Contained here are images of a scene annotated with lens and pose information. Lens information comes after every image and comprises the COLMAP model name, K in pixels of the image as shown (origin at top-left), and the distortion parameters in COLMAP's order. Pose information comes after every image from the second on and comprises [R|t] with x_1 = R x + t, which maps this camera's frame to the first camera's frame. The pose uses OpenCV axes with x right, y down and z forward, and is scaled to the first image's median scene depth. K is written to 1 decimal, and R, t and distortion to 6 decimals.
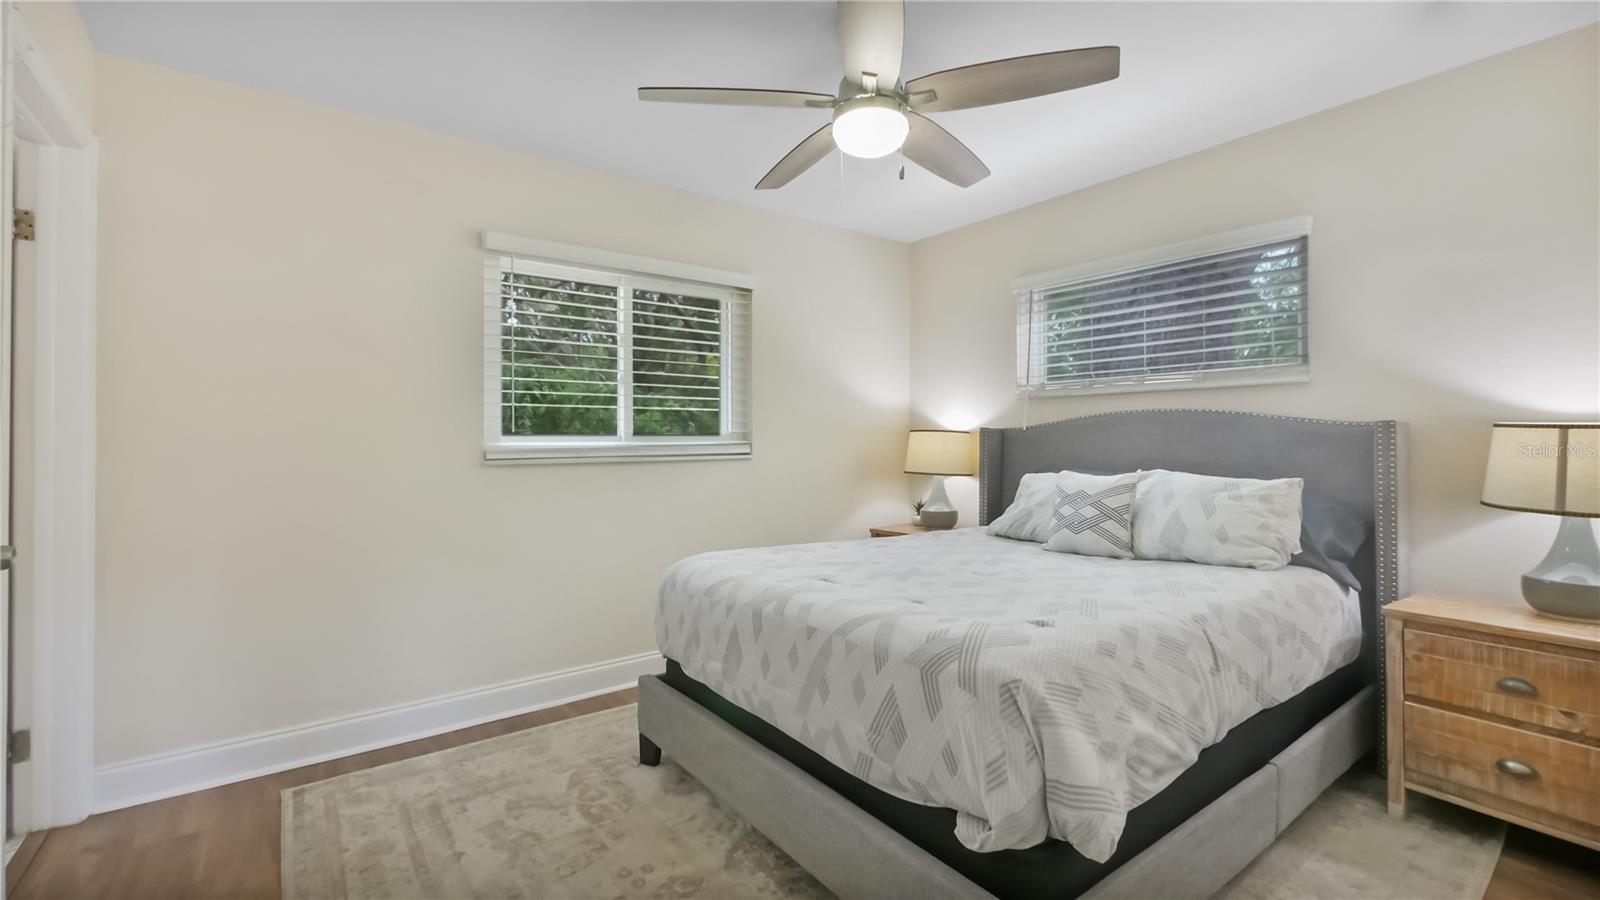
lens RADIAL K [[661.2, 0, 796.8], [0, 661.2, 439.3], [0, 0, 1]] dist [0.000529, 0.000030]
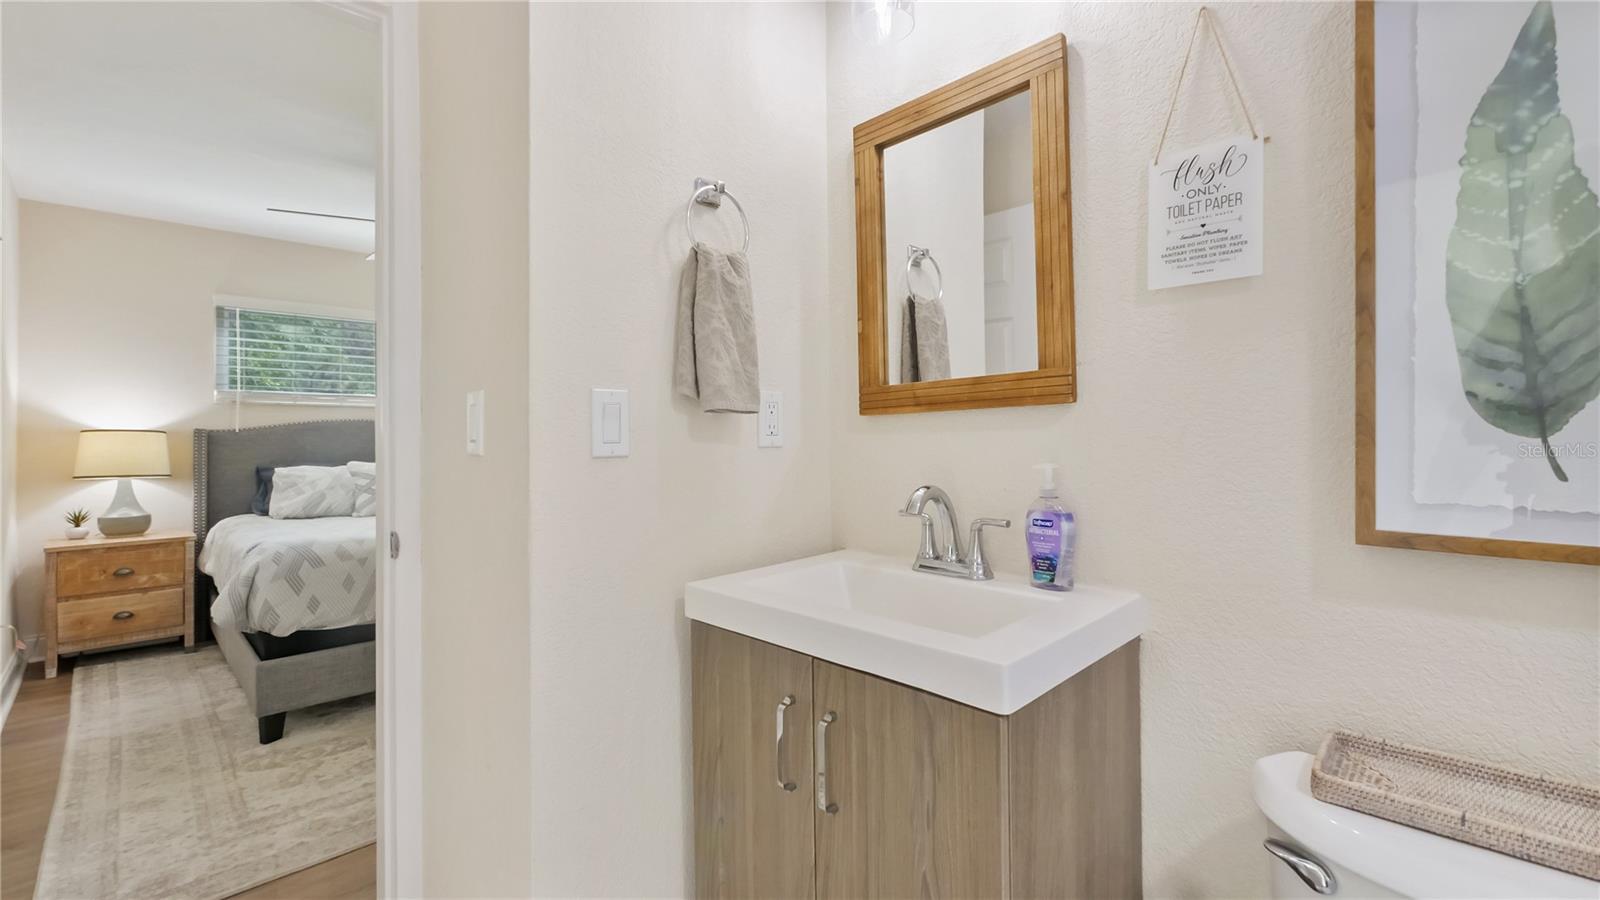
lens RADIAL K [[725.4, 0, 785.1], [0, 725.4, 445.7], [0, 0, 1]] dist [-0.009632, 0.001777]
pose [[-0.119086, 0.001312, 0.992883, -1.491271], [0.010256, 0.999947, -0.000092, 0.028984], [-0.992831, 0.010172, -0.119093, 0.329143]]
